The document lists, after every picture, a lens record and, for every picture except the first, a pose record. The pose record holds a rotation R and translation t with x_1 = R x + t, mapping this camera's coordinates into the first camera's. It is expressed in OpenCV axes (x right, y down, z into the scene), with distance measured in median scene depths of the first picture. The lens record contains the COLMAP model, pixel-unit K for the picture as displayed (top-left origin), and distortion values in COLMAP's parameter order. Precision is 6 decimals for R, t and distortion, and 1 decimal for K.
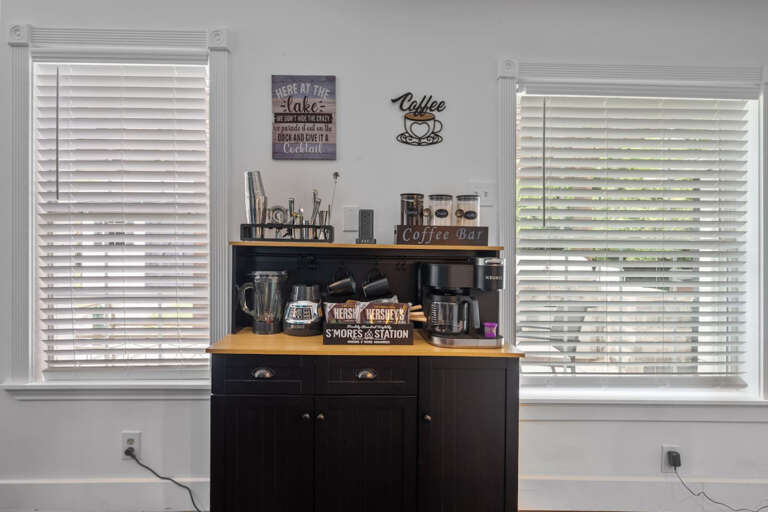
lens RADIAL K [[411.0, 0, 384.0], [0, 411.0, 256.0], [0, 0, 1]] dist [0.000035, 0.000136]
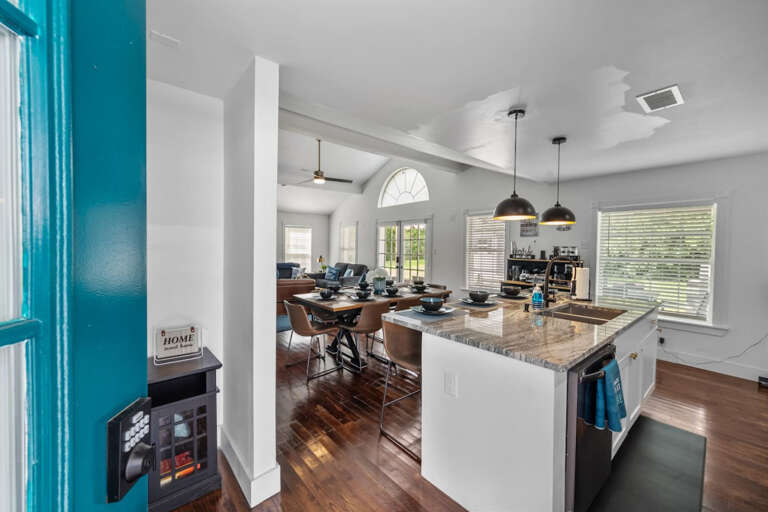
lens RADIAL K [[301.6, 0, 384.0], [0, 301.6, 256.0], [0, 0, 1]] dist [-0.001059, -0.000076]
pose [[0.631588, 0.013997, -0.775178, 1.180611], [-0.011747, 0.999895, 0.008484, -0.070868], [0.775215, 0.003747, 0.631686, -1.866892]]
